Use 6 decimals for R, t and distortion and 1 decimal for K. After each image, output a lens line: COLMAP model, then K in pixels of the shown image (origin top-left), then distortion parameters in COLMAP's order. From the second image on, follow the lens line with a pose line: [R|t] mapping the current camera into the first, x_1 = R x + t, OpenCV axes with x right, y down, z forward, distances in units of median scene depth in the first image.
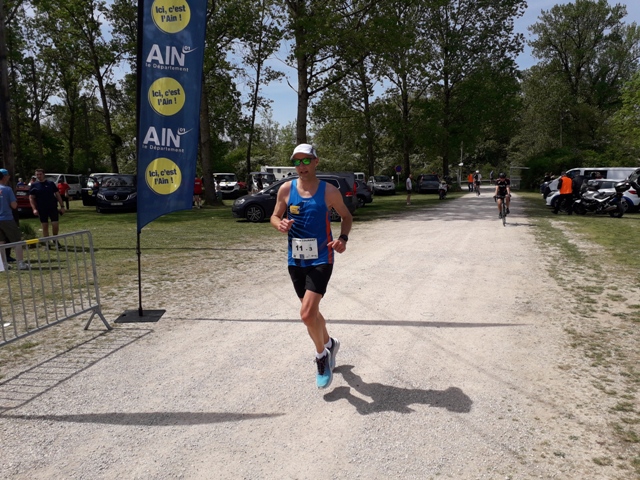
lens RADIAL K [[509.4, 0, 346.5], [0, 509.4, 226.9], [0, 0, 1]] dist [-0.012891, 0.010882]
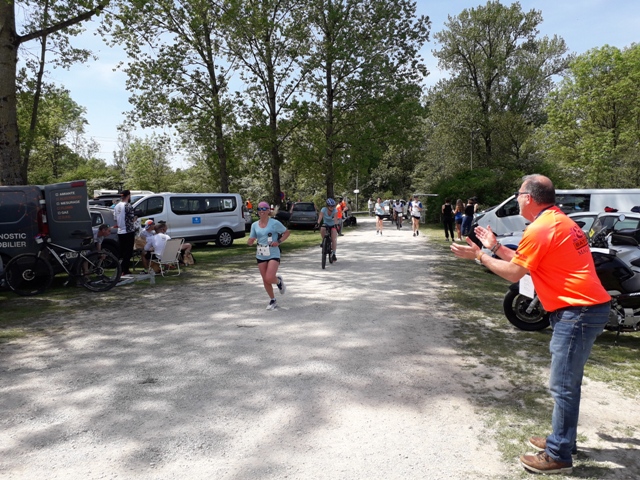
lens RADIAL K [[507.9, 0, 333.8], [0, 507.9, 241.2], [0, 0, 1]] dist [0.003367, -0.014350]
pose [[0.988777, -0.000926, 0.149396, 0.071545], [0.005023, 0.999622, -0.027047, -0.020733], [-0.149314, 0.027494, 0.988407, 0.213647]]
